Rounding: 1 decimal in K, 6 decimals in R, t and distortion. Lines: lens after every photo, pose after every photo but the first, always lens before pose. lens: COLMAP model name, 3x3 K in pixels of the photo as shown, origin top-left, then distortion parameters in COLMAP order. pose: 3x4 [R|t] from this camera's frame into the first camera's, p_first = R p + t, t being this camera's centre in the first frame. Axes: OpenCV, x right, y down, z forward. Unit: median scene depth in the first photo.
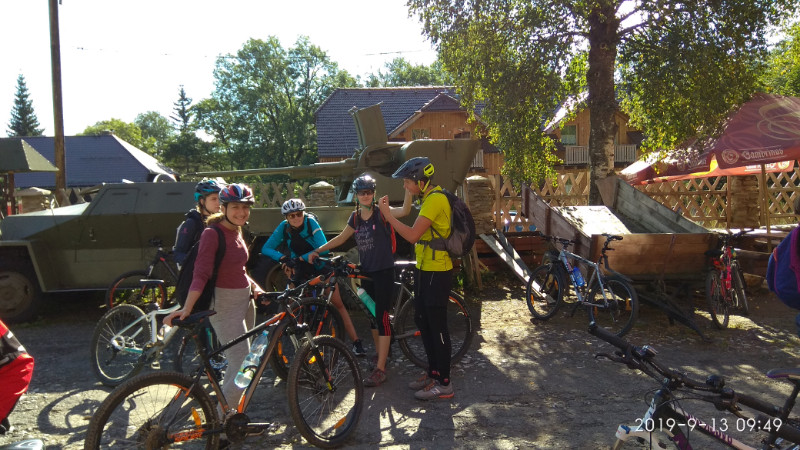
lens RADIAL K [[613.6, 0, 400.0], [0, 613.6, 225.0], [0, 0, 1]] dist [0.090497, -0.177783]
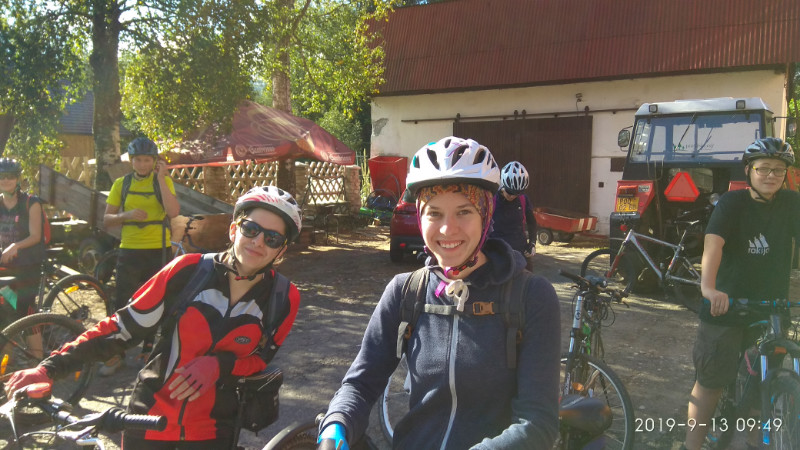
lens RADIAL K [[613.6, 0, 400.0], [0, 613.6, 225.0], [0, 0, 1]] dist [0.090497, -0.177783]
pose [[0.606456, -0.042601, 0.793975, -0.218994], [0.028333, 0.999087, 0.031964, 0.005257], [-0.794612, 0.003111, 0.607109, 0.014248]]
